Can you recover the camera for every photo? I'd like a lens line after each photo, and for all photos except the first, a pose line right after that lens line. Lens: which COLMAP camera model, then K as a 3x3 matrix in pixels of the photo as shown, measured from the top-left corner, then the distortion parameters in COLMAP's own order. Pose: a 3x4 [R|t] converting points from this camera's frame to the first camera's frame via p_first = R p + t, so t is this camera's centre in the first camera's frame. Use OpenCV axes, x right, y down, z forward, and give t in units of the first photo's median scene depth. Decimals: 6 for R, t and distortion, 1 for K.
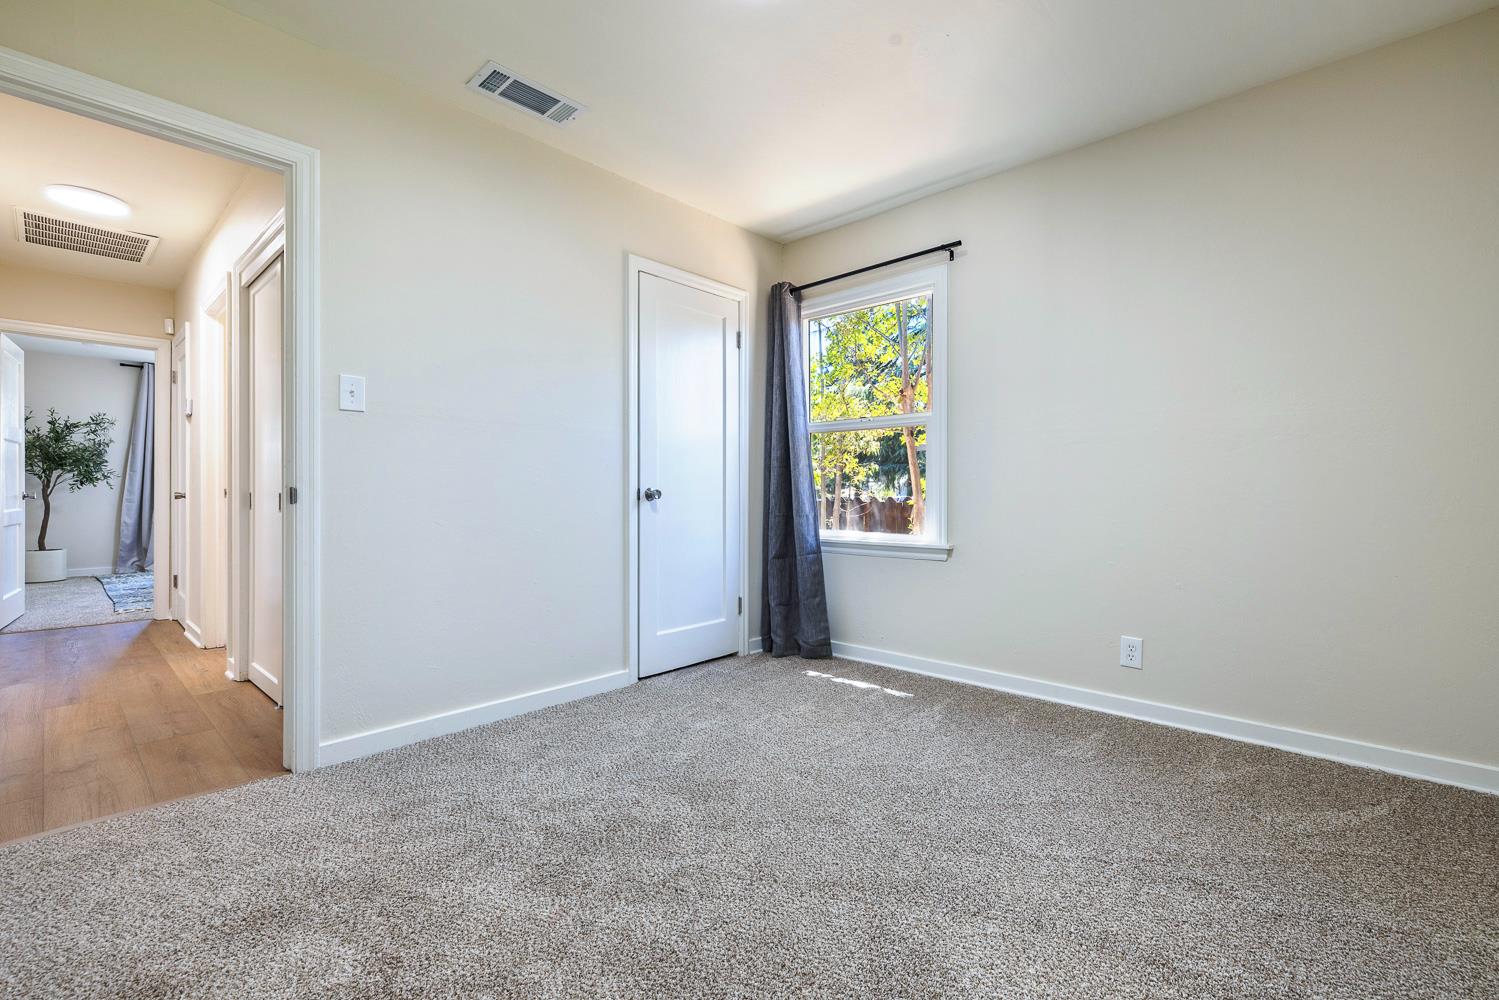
lens RADIAL K [[646.6, 0, 743.3], [0, 646.6, 489.4], [0, 0, 1]] dist [-0.000162, 0.000071]
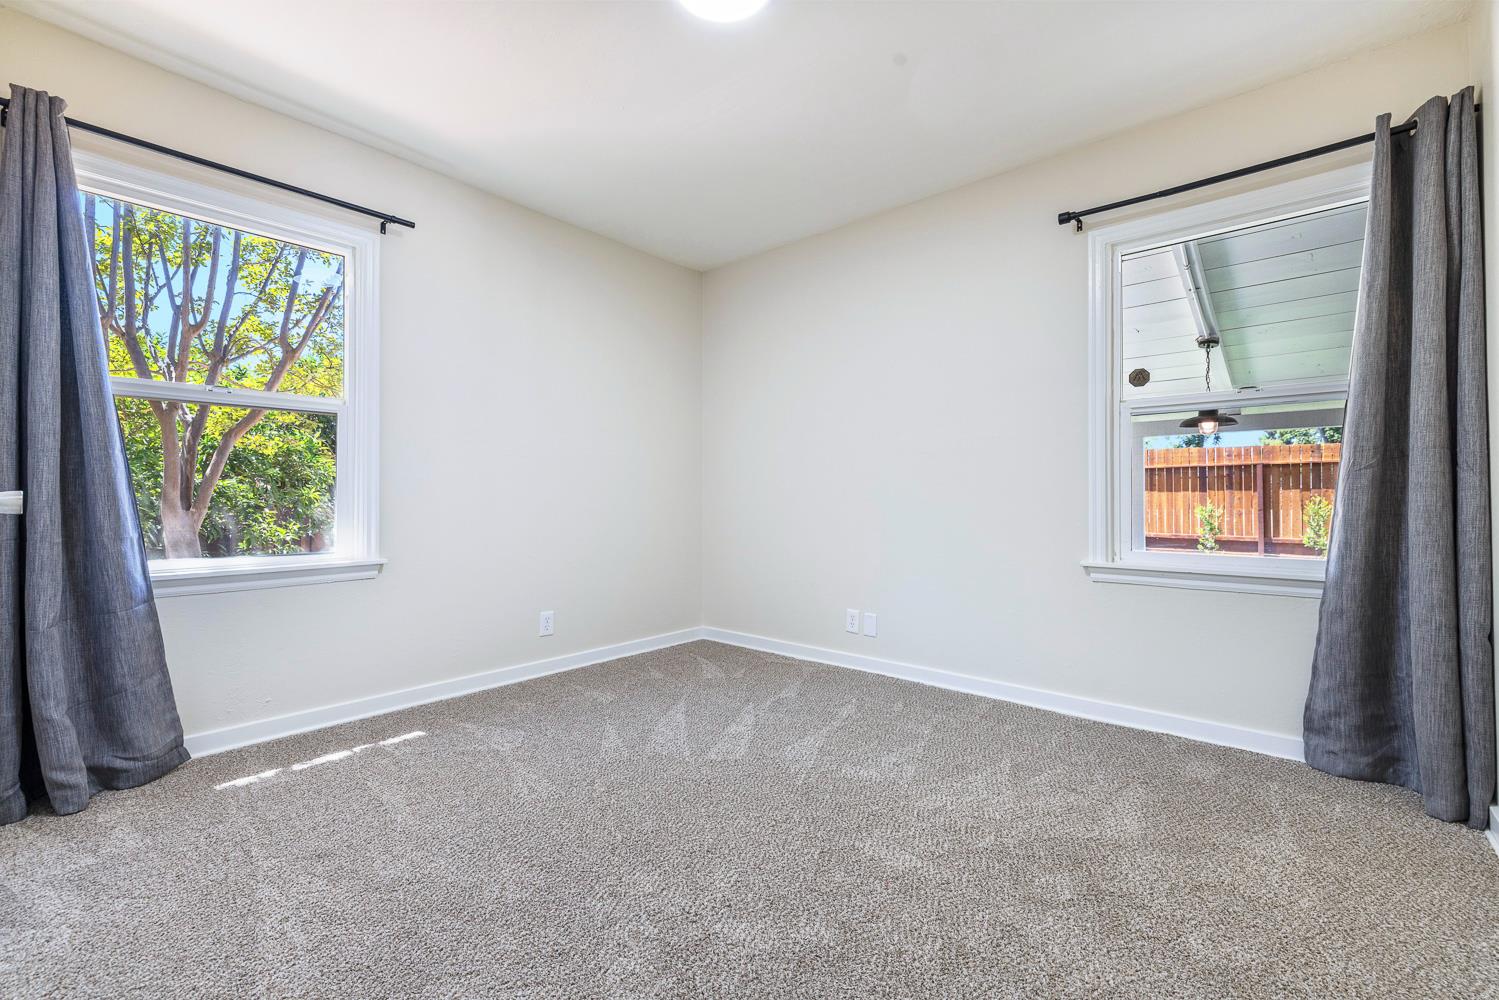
lens RADIAL K [[646.6, 0, 743.3], [0, 646.6, 489.4], [0, 0, 1]] dist [-0.000162, 0.000071]
pose [[-0.029114, 0.011526, 0.999510, -0.561104], [-0.001152, 0.999932, -0.011565, 0.002631], [-0.999575, -0.001488, -0.029098, 0.535694]]
